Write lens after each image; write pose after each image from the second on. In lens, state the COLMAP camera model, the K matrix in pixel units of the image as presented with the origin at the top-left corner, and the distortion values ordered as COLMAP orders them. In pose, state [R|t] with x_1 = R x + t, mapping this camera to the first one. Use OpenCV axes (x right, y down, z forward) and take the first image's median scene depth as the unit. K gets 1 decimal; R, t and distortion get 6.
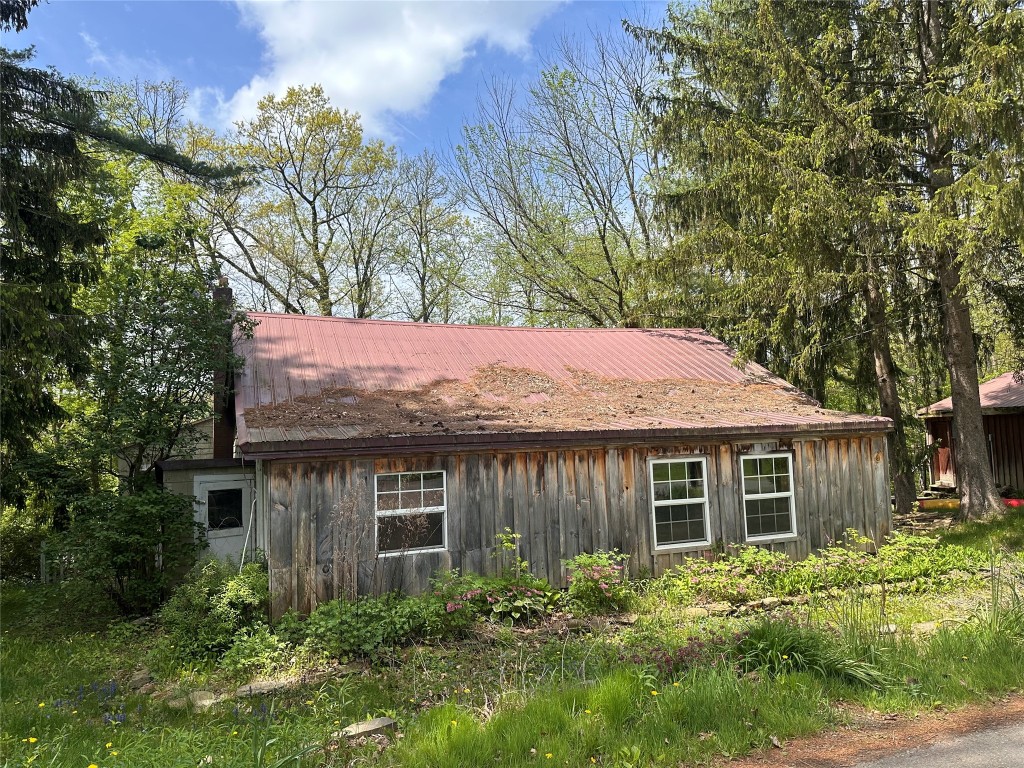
lens RADIAL K [[716.7, 0, 511.9], [0, 716.7, 378.8], [0, 0, 1]] dist [0.043763, -0.006187]
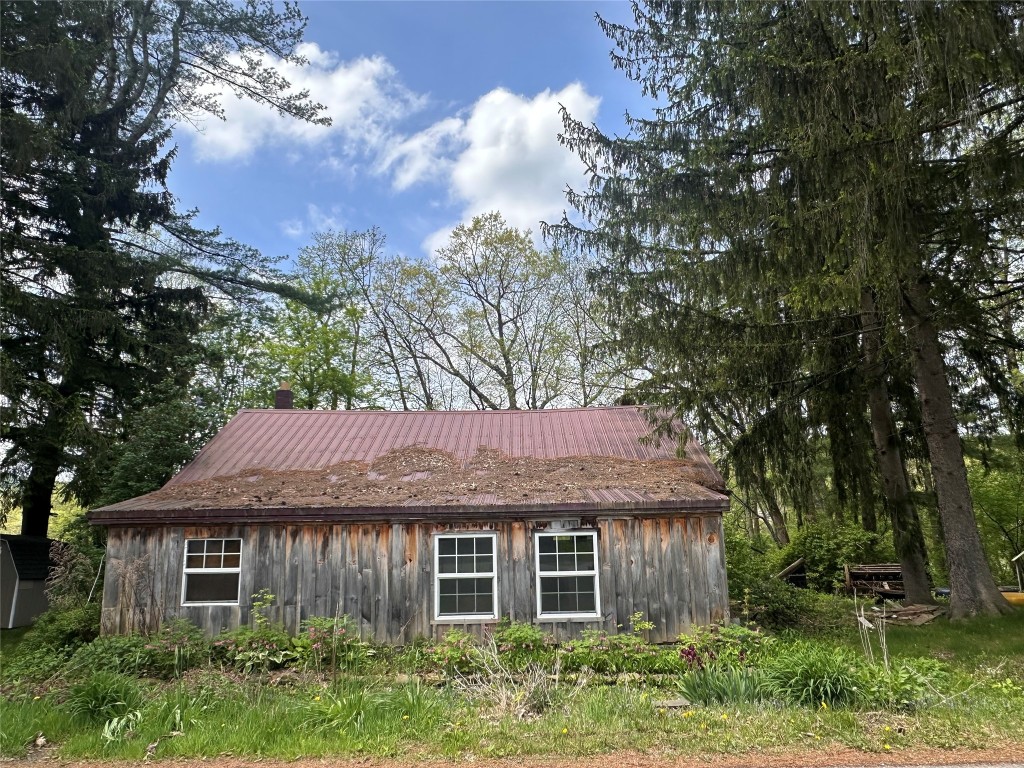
lens RADIAL K [[652.9, 0, 513.6], [0, 652.9, 384.6], [0, 0, 1]] dist [-0.019617, -0.008078]
pose [[0.930539, -0.053815, -0.362216, 0.652748], [0.016604, 0.994326, -0.105073, -0.006832], [0.365815, 0.091760, 0.926153, 0.107662]]
